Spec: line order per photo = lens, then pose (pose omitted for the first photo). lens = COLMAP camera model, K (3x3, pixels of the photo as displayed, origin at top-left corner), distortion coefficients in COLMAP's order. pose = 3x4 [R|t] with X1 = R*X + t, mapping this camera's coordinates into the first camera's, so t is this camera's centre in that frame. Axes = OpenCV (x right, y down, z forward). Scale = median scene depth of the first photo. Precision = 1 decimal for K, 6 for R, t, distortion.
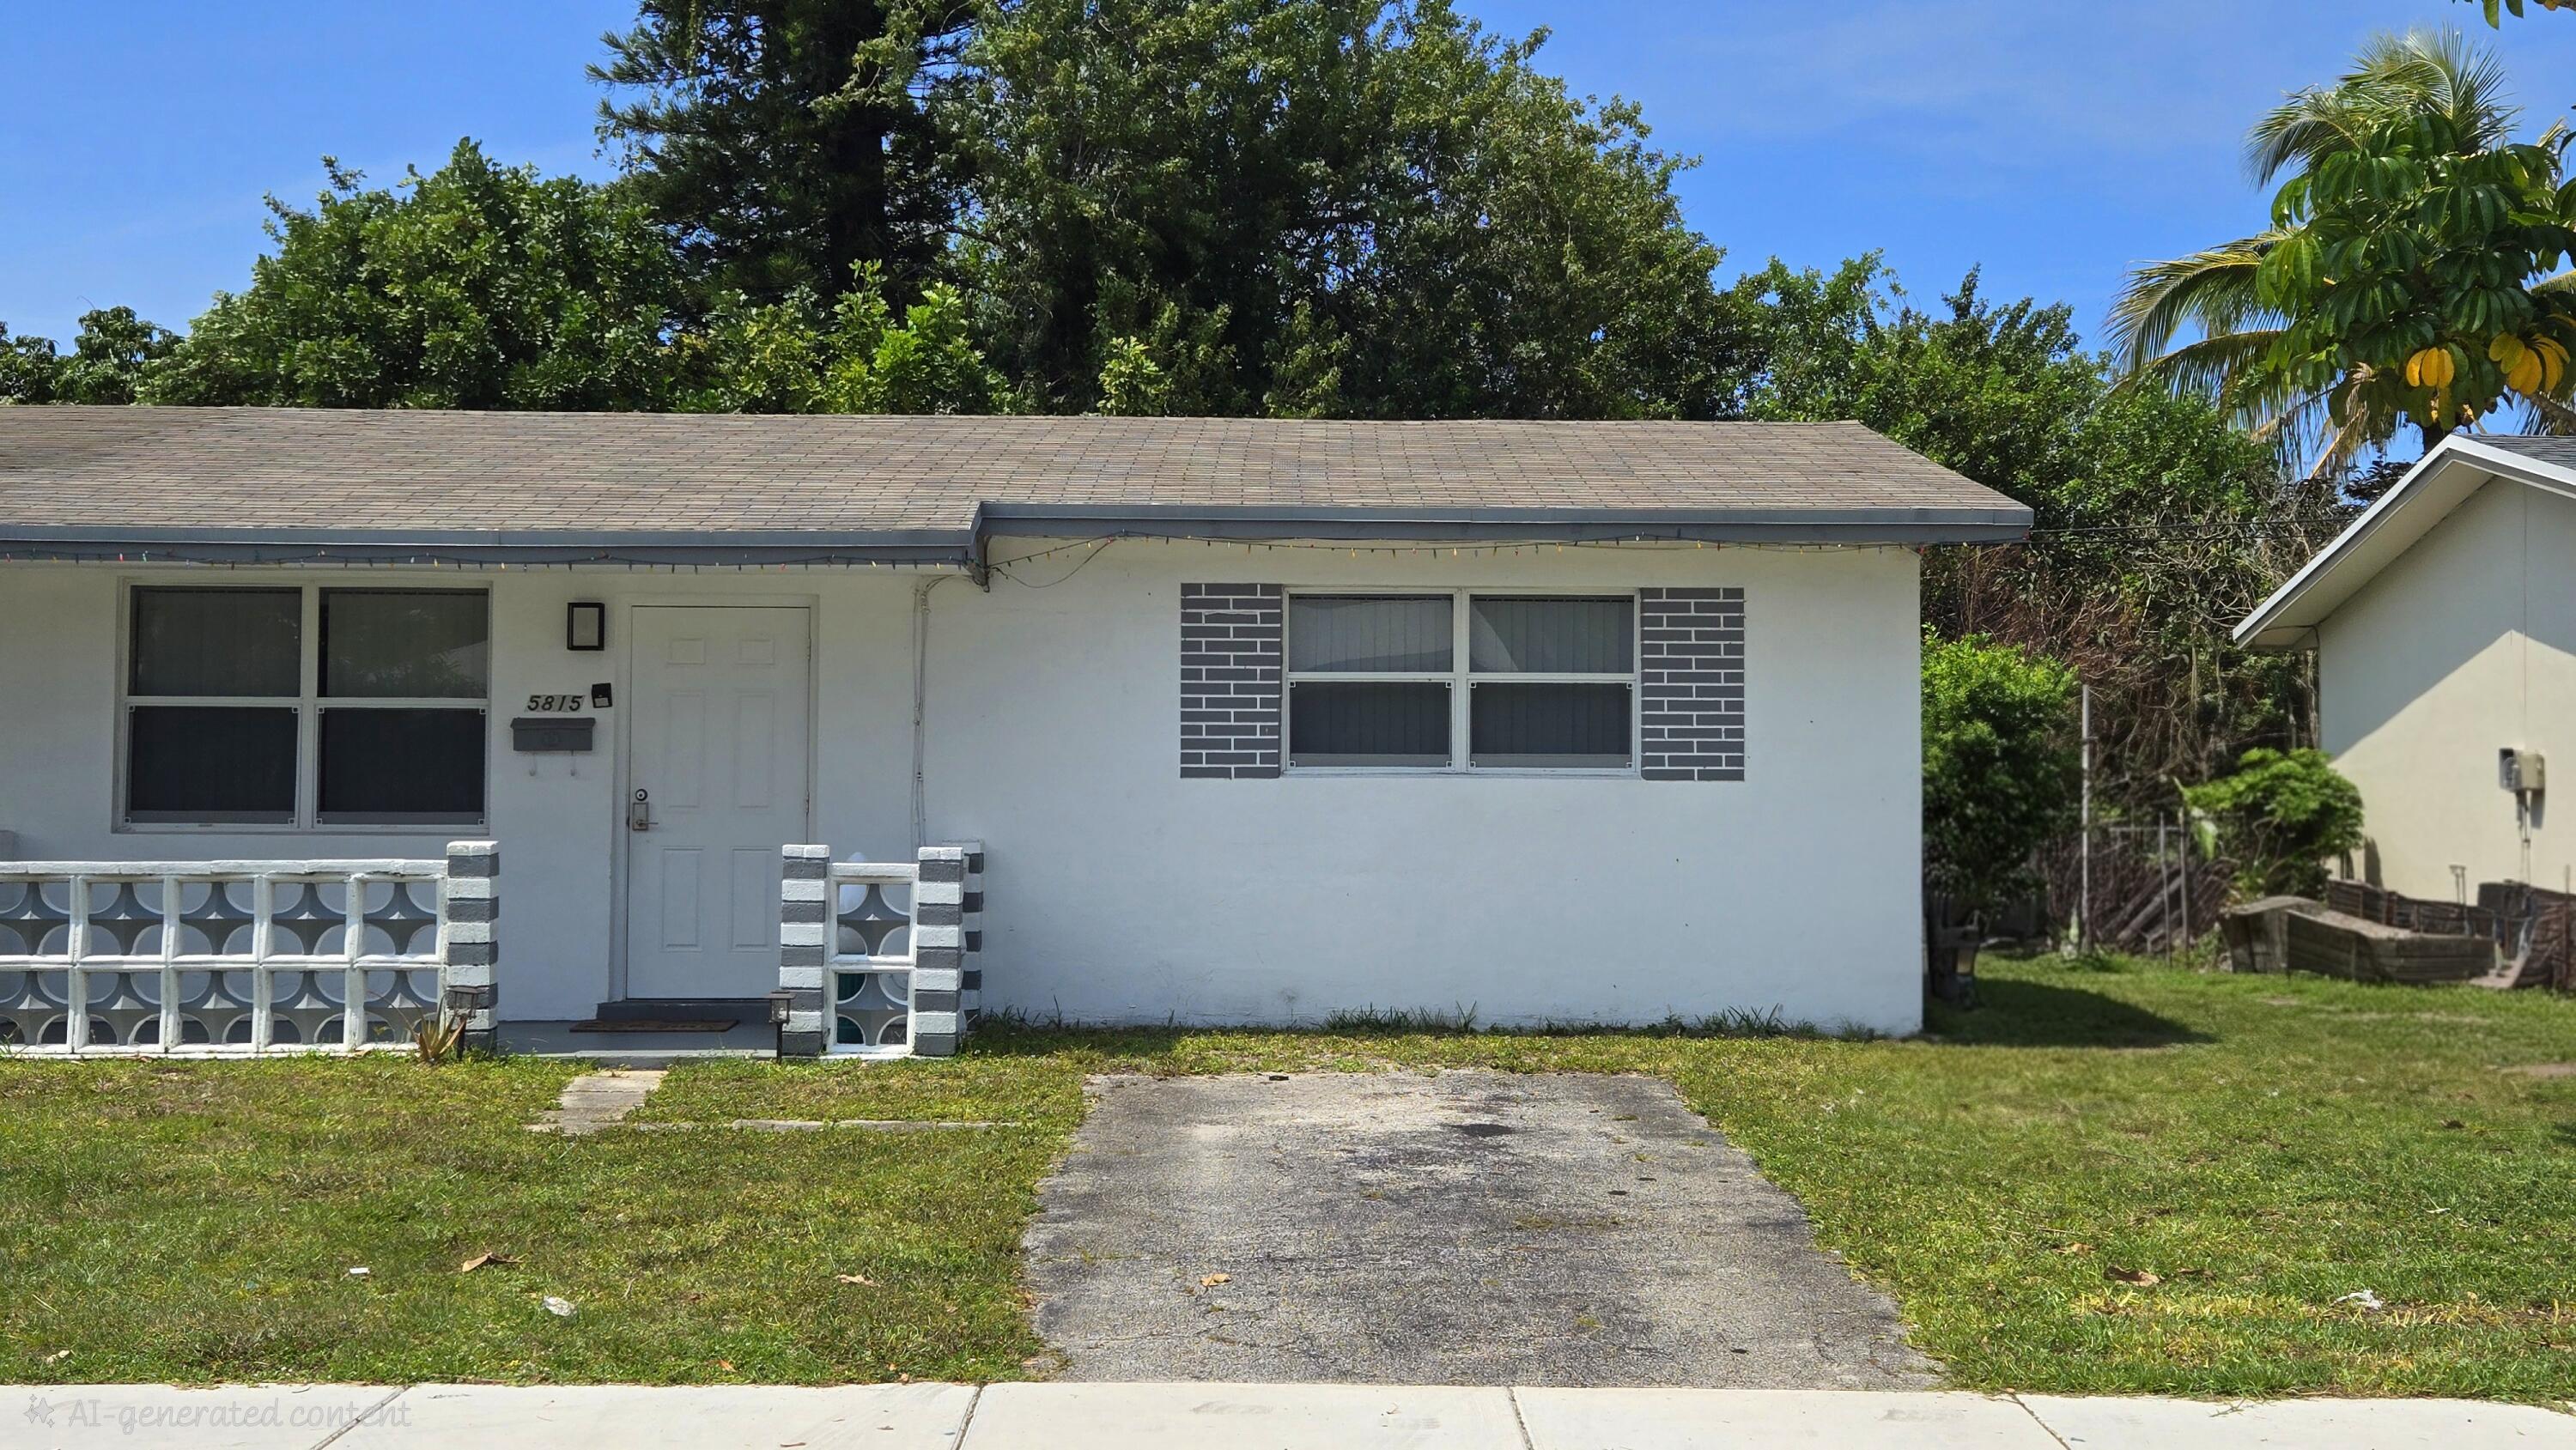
lens RADIAL K [[3475.8, 0, 1288.0], [0, 3475.8, 725.0], [0, 0, 1]] dist [0.057366, -0.024306]
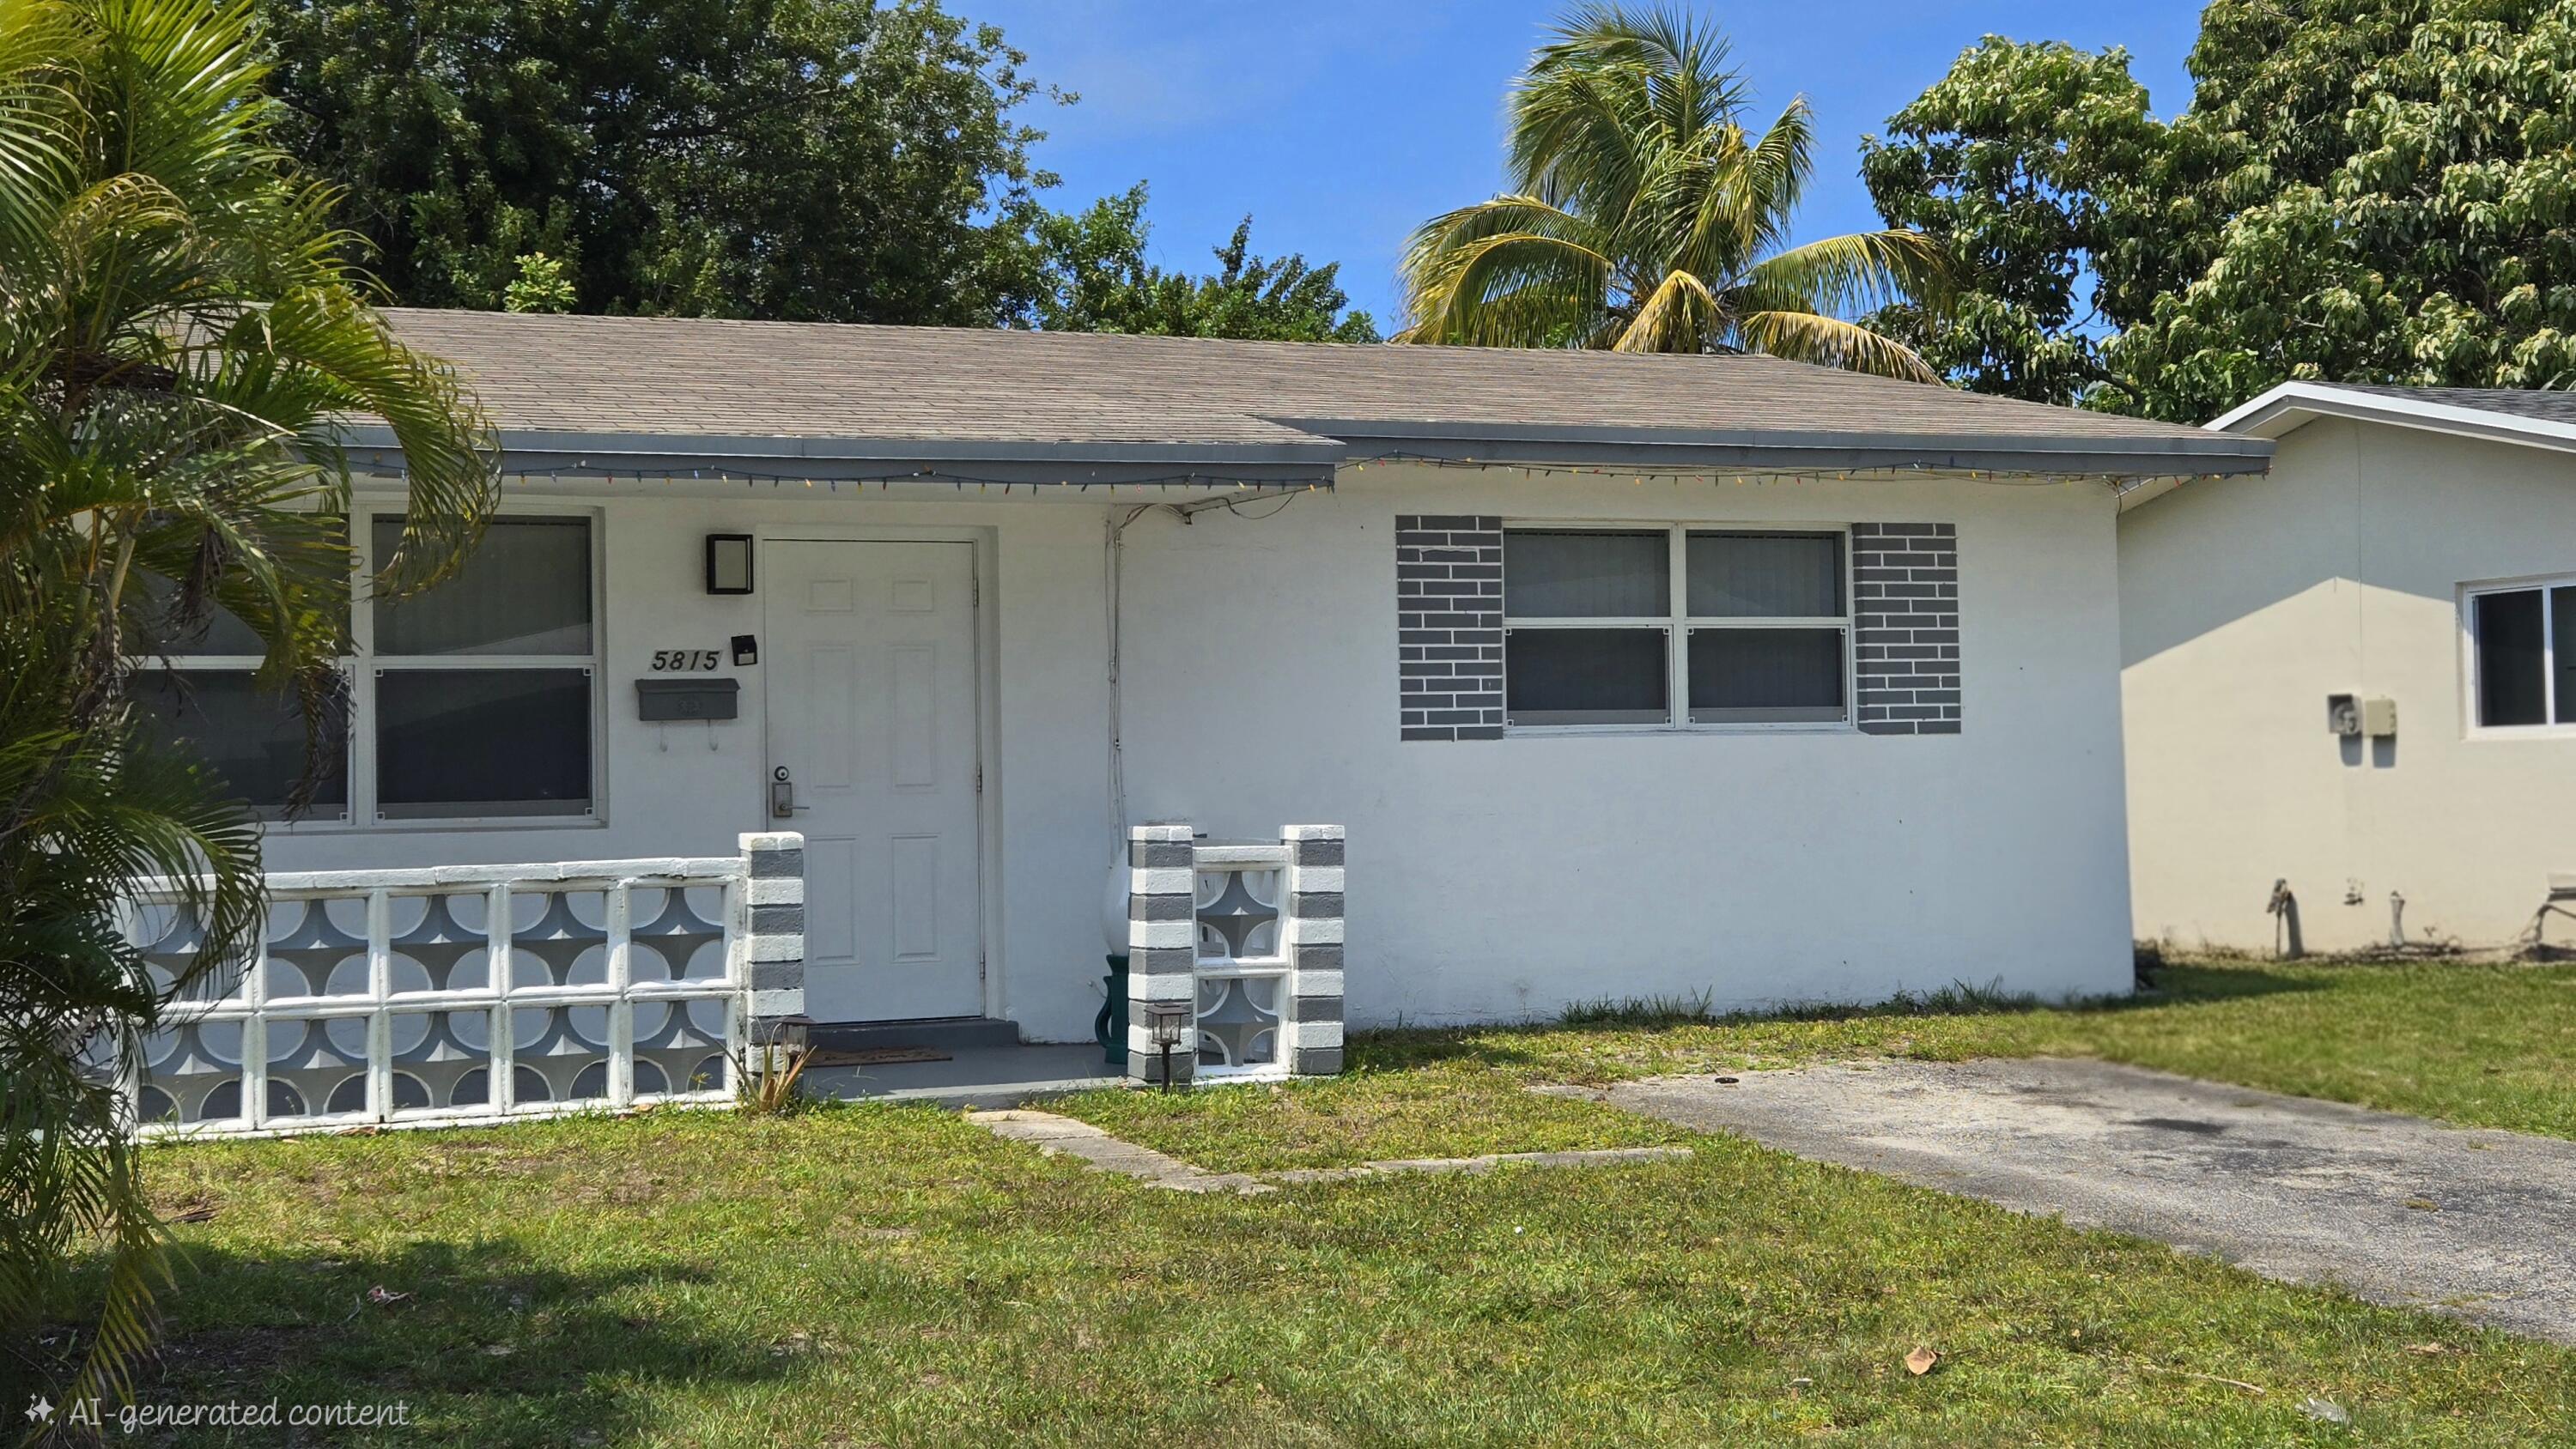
lens RADIAL K [[3475.6, 0, 1288.0], [0, 3475.6, 724.5], [0, 0, 1]] dist [0.057366, -0.024306]
pose [[0.936758, -0.015676, 0.349627, -0.358619], [0.013766, 0.999874, 0.007947, 0.003952], [-0.349707, -0.002631, 0.936855, 0.200909]]
